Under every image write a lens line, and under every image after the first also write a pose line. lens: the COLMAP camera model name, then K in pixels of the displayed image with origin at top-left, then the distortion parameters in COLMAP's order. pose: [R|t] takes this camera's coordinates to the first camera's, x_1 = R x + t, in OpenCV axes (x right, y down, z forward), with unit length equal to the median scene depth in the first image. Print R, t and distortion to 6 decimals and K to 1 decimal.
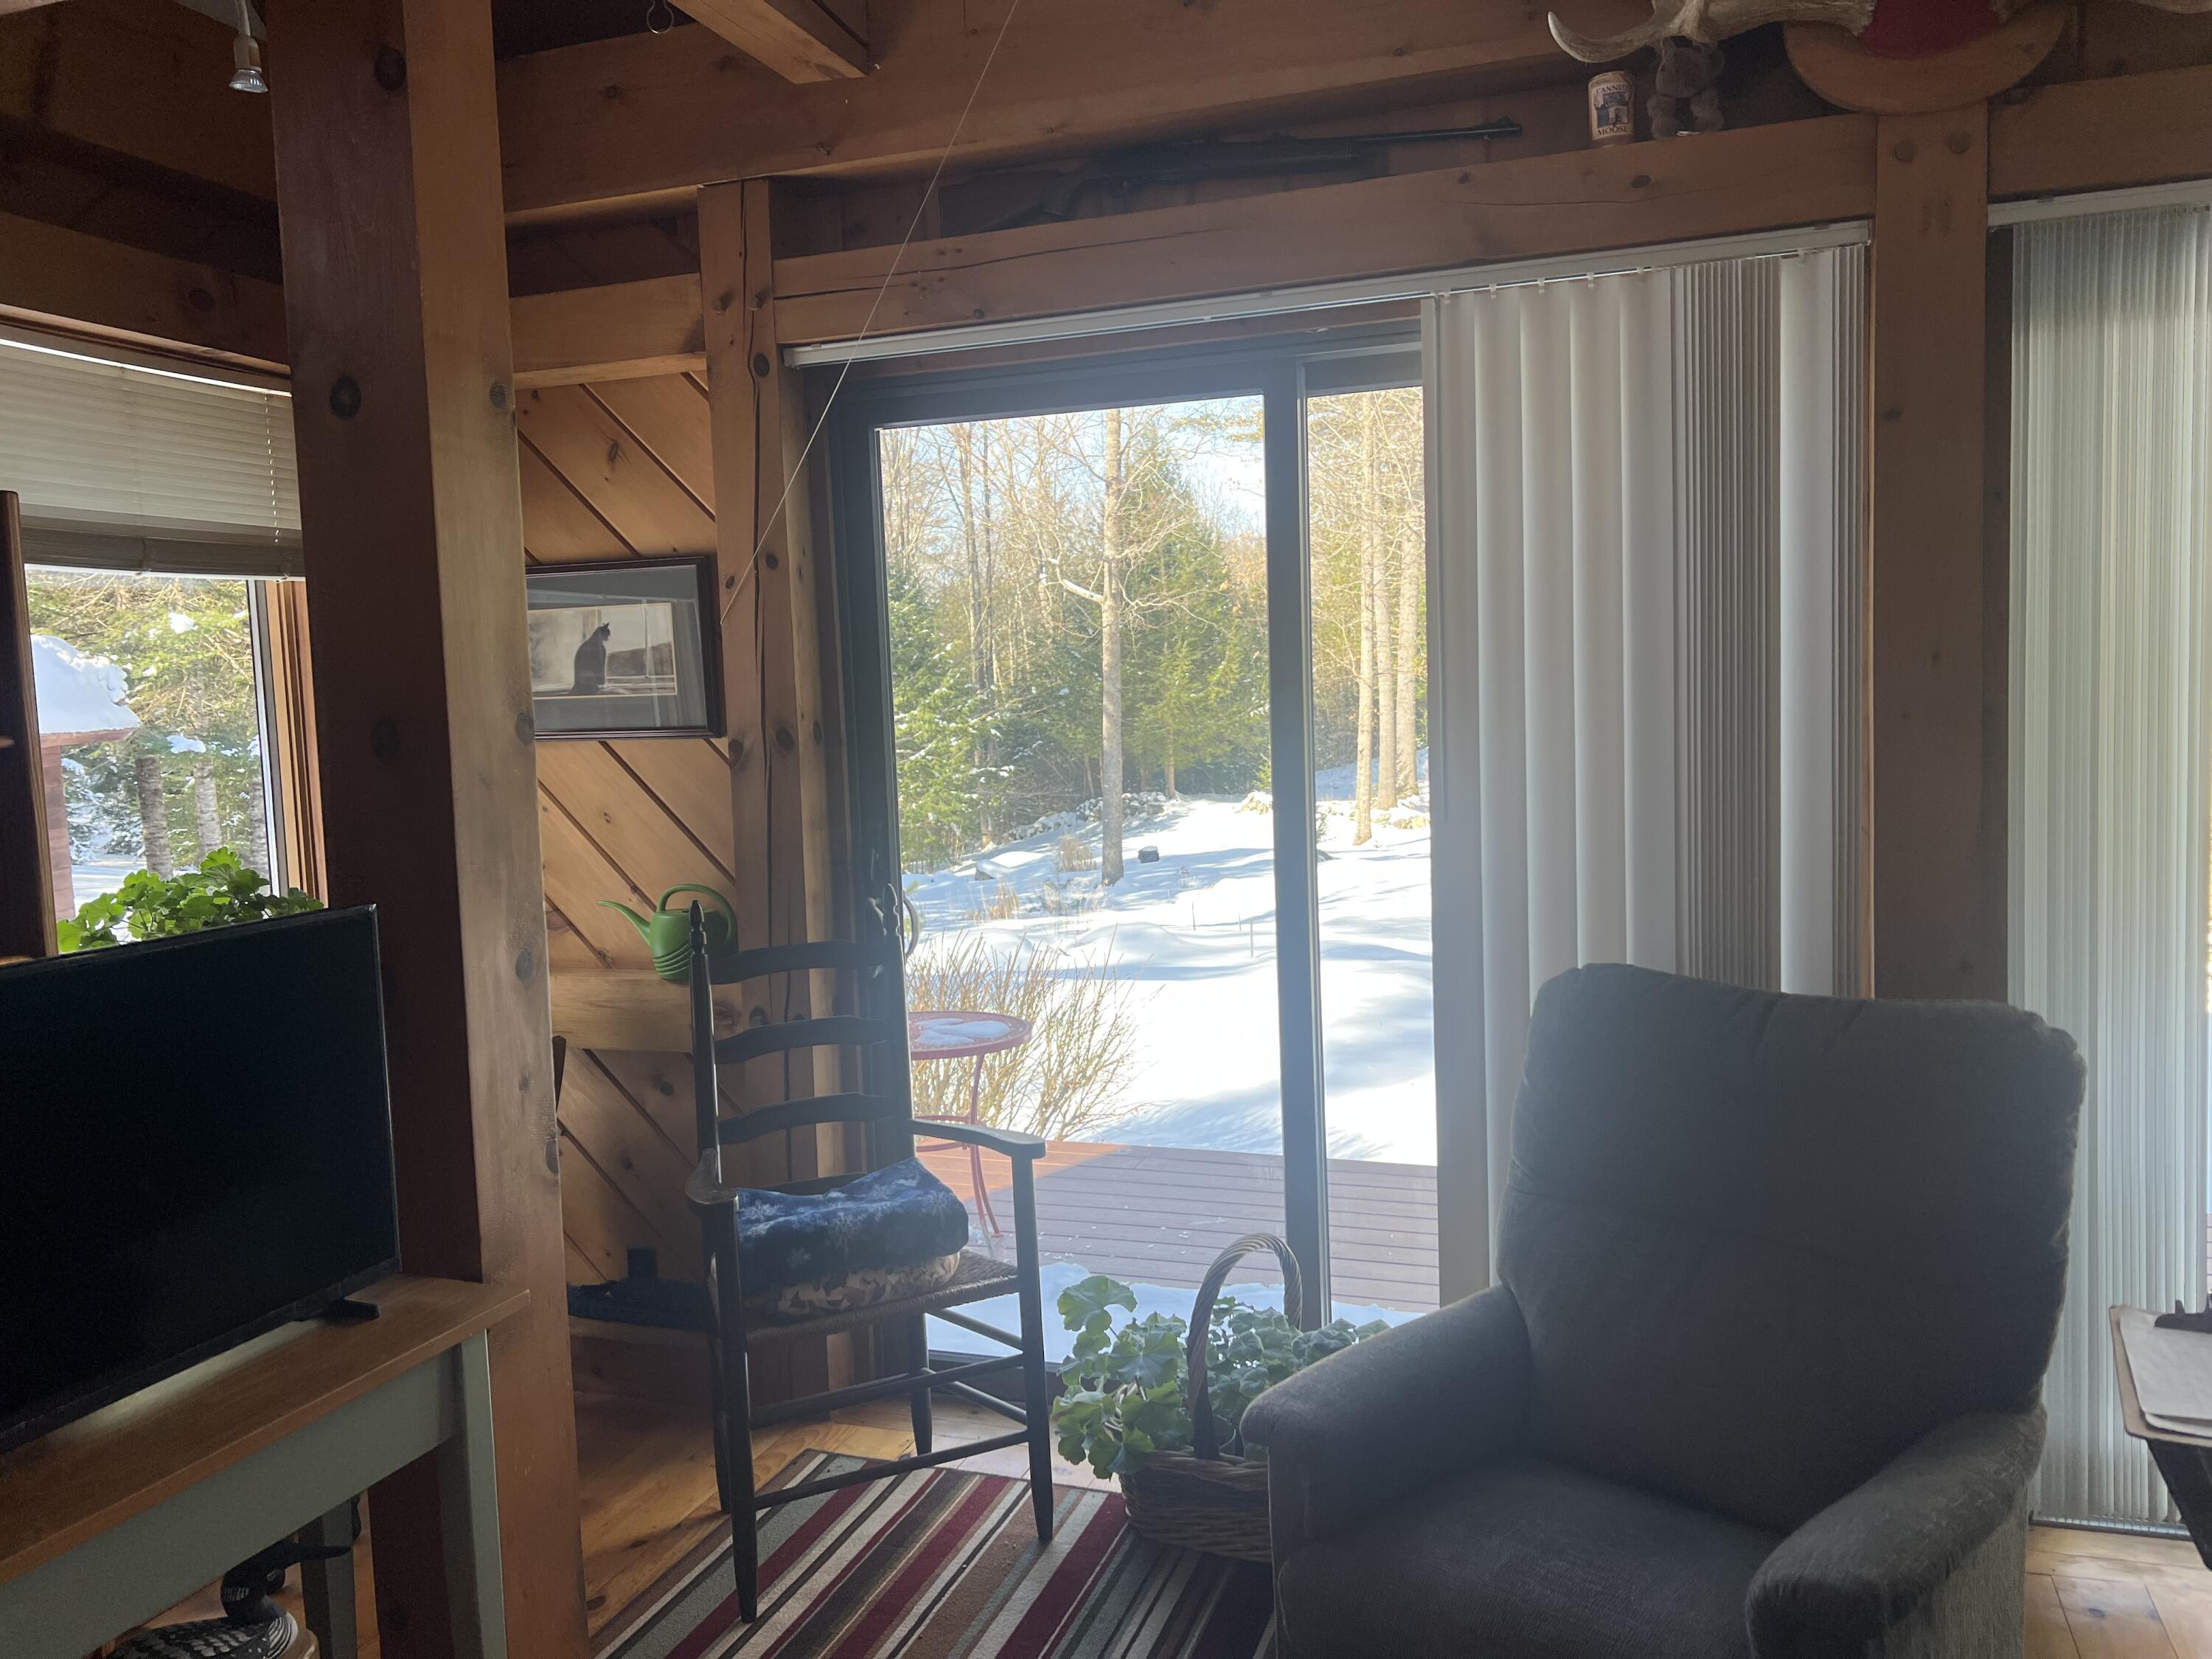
lens RADIAL K [[1666.9, 0, 1108.0], [0, 1666.9, 823.1], [0, 0, 1]] dist [-0.005208, 0.000304]
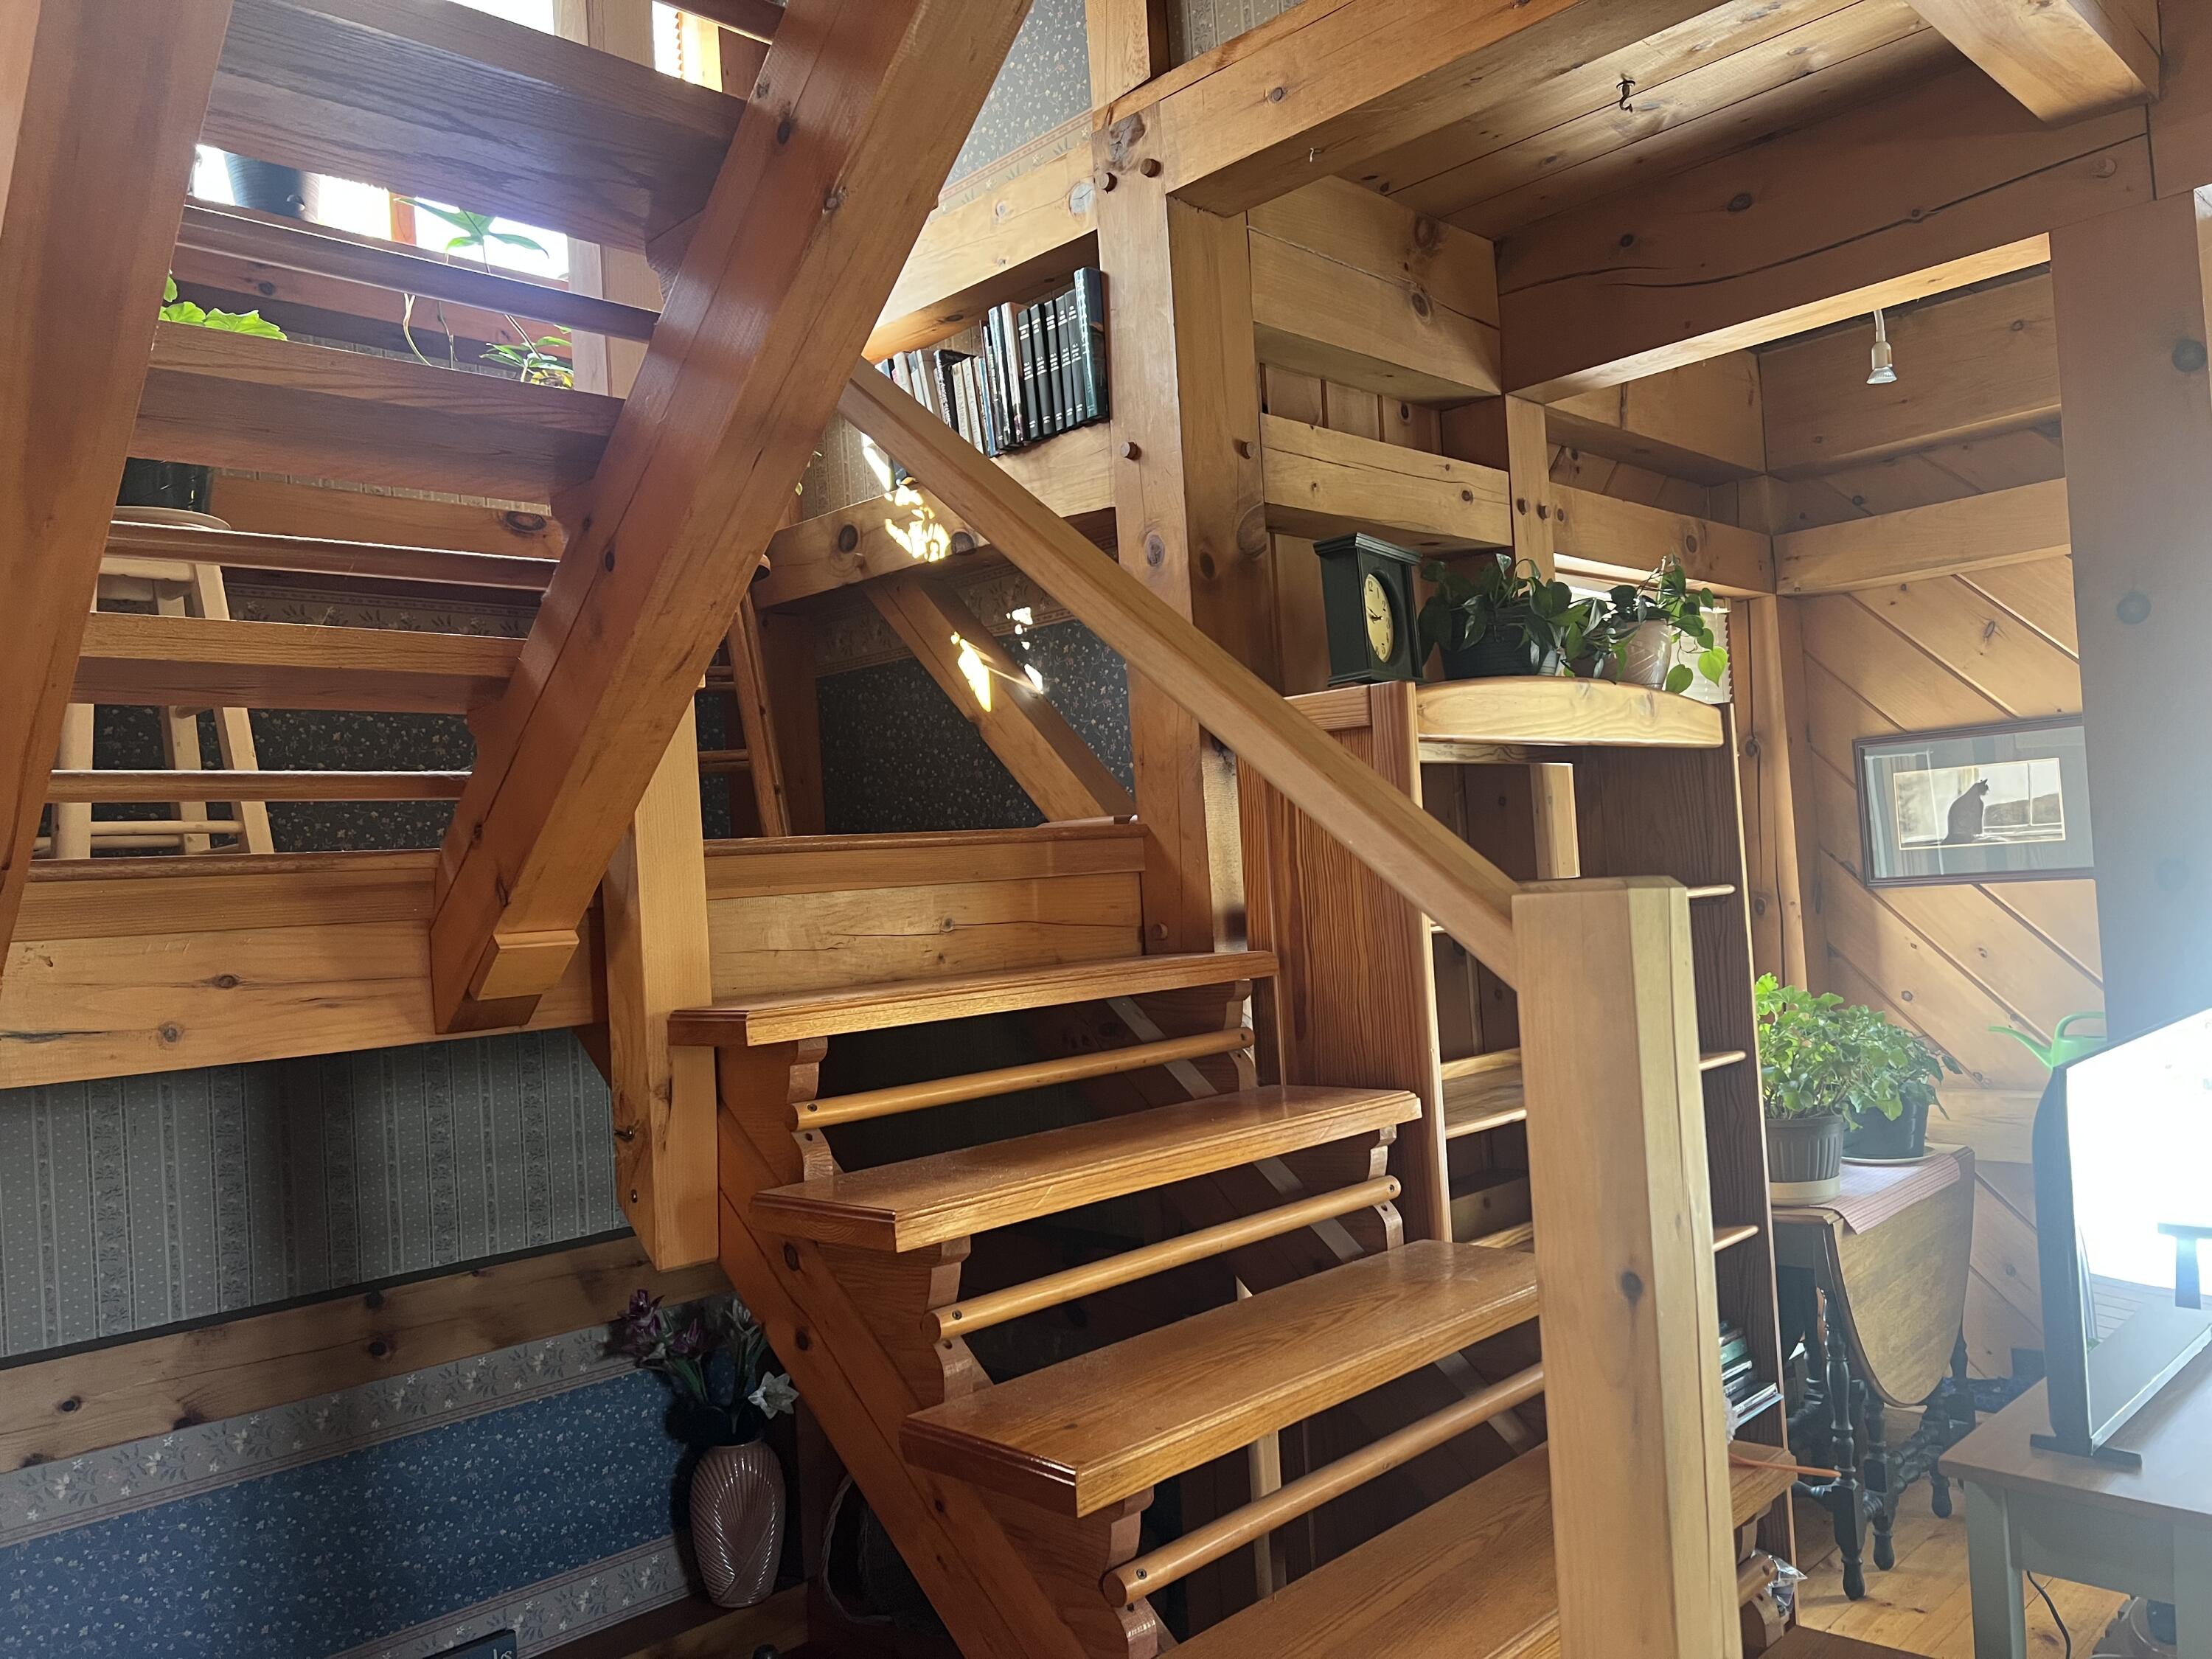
lens RADIAL K [[1666.9, 0, 1106.9], [0, 1666.9, 838.7], [0, 0, 1]] dist [-0.005208, 0.000304]
pose [[0.901072, -0.041216, -0.431707, -0.353531], [0.003393, 0.996113, -0.088019, 0.017433], [0.433657, 0.077847, 0.897709, -0.271849]]
